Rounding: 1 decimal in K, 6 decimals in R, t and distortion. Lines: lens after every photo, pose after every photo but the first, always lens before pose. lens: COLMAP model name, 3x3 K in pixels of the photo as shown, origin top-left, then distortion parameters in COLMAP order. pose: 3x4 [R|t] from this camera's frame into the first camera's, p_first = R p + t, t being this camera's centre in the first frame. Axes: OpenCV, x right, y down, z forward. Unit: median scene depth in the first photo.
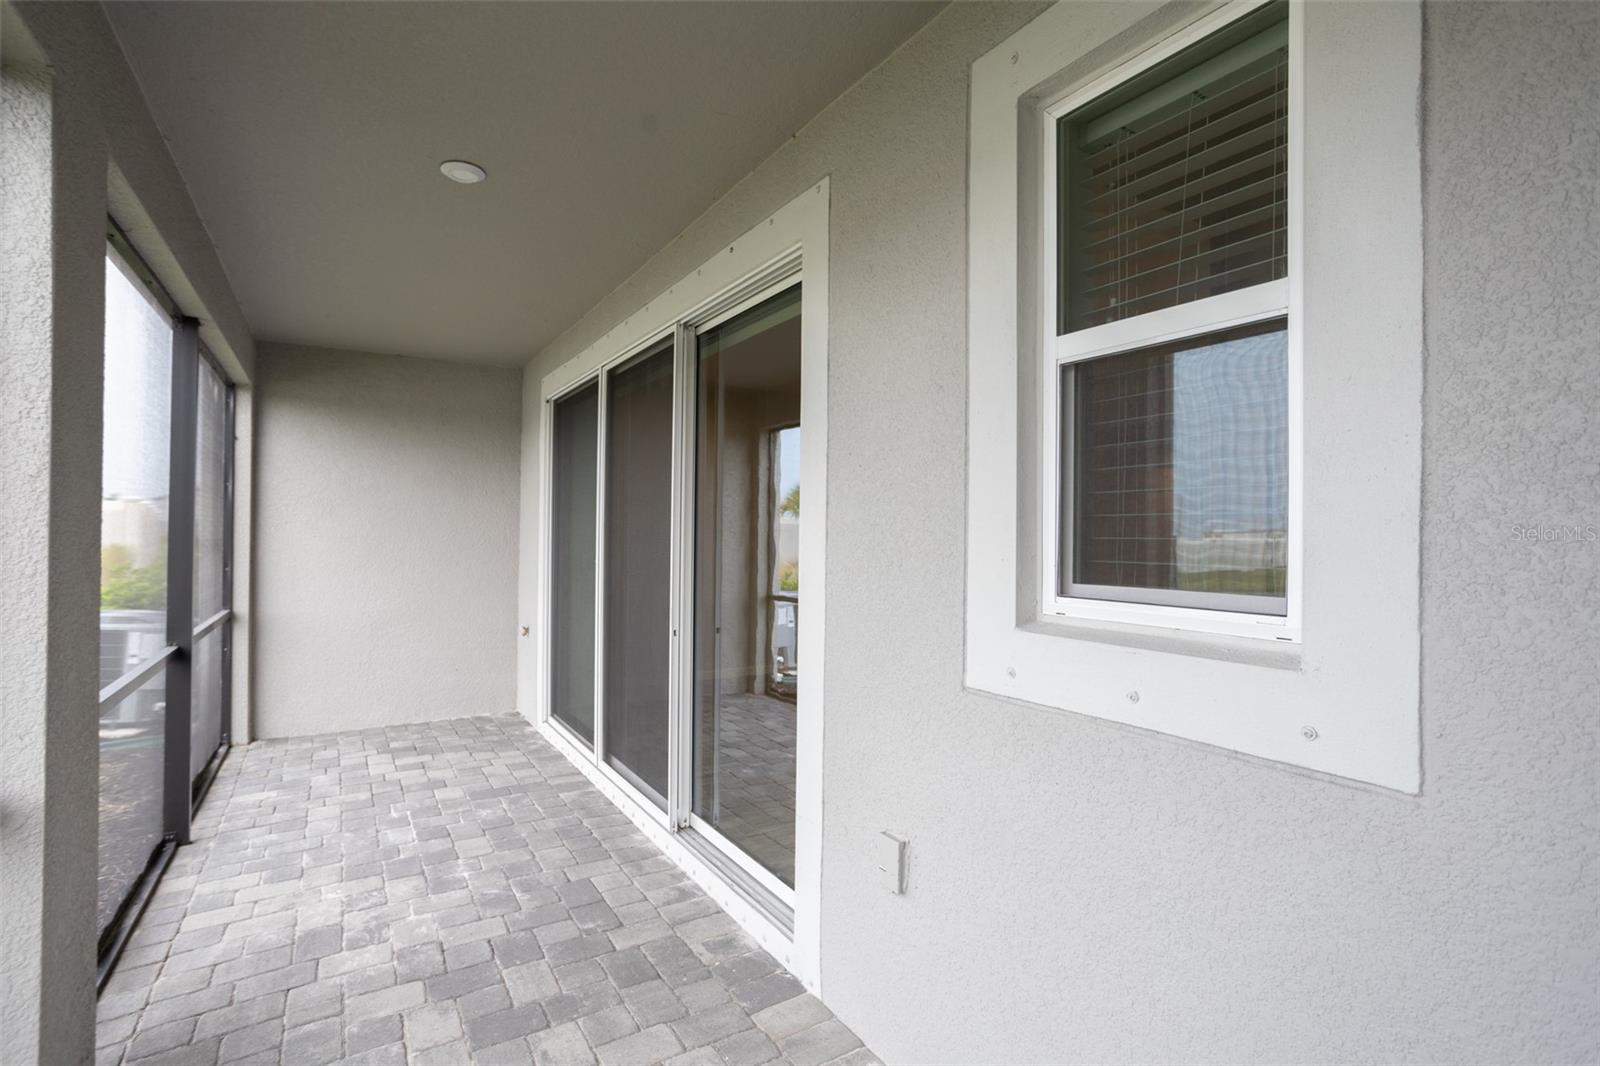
lens RADIAL K [[764.7, 0, 783.1], [0, 764.7, 544.6], [0, 0, 1]] dist [-0.043022, 0.025077]
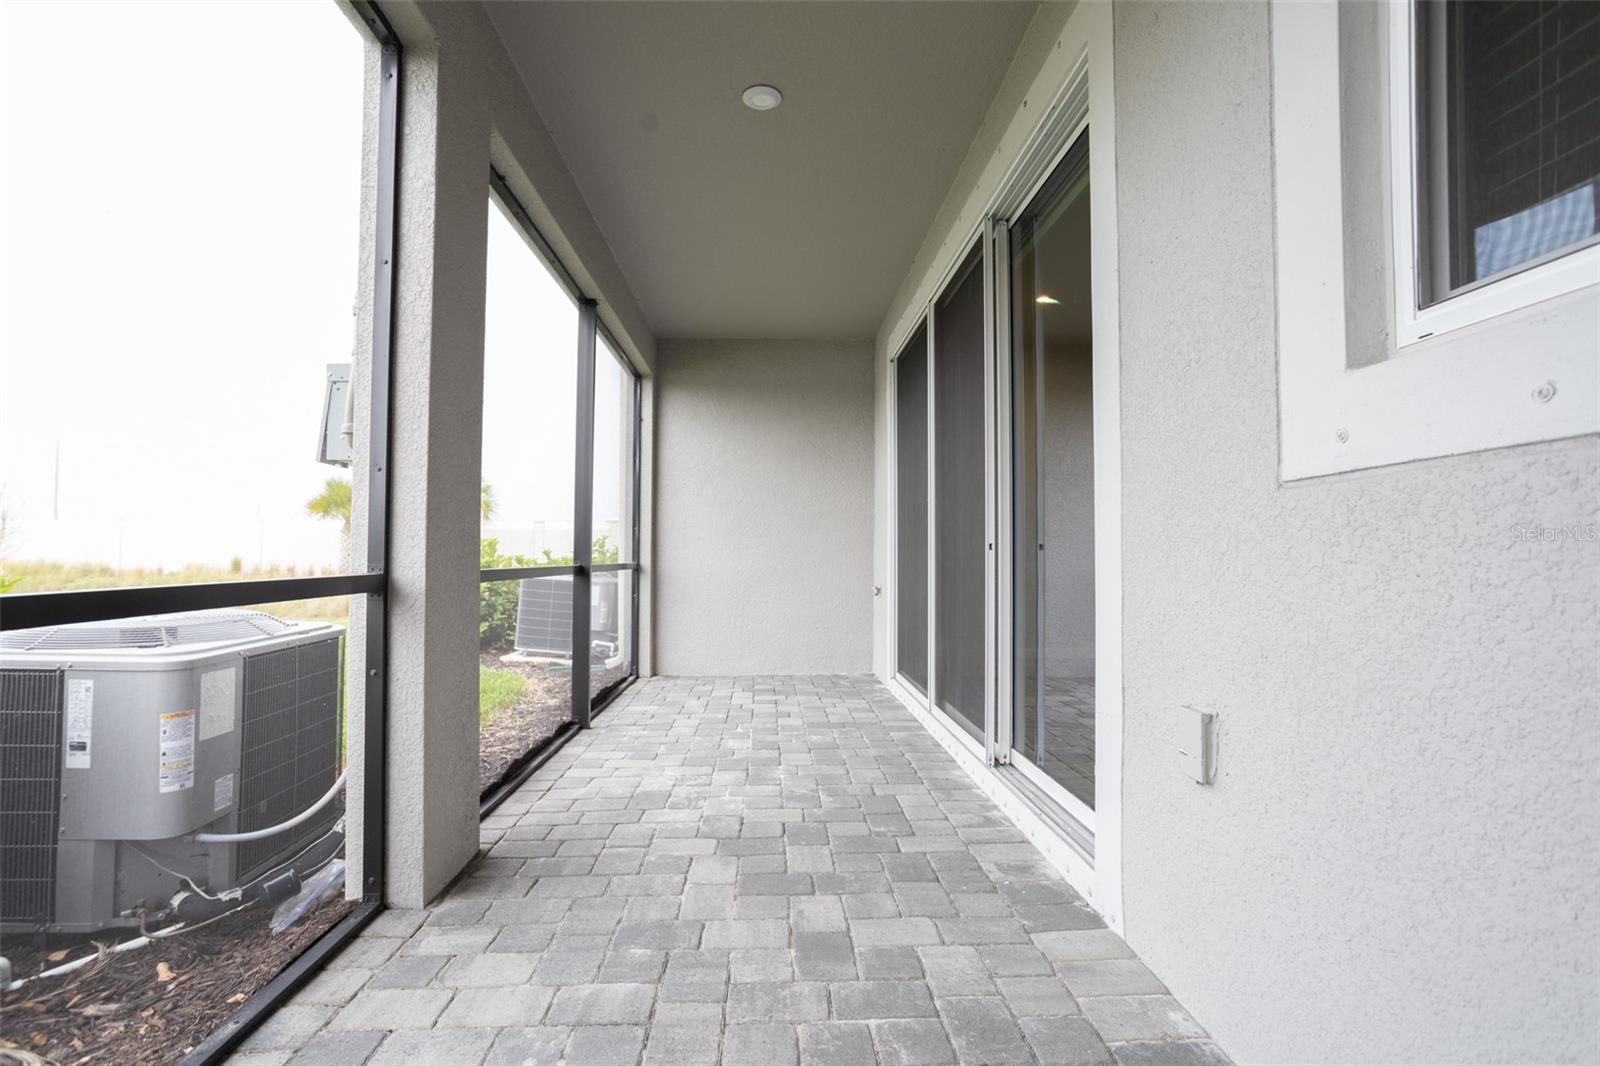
lens RADIAL K [[764.7, 0, 779.9], [0, 764.7, 540.7], [0, 0, 1]] dist [-0.043022, 0.025077]
pose [[0.869634, -0.021002, -0.493250, 0.110214], [0.002878, 0.999293, -0.037474, 0.167626], [0.493689, 0.031169, 0.869080, 0.085920]]
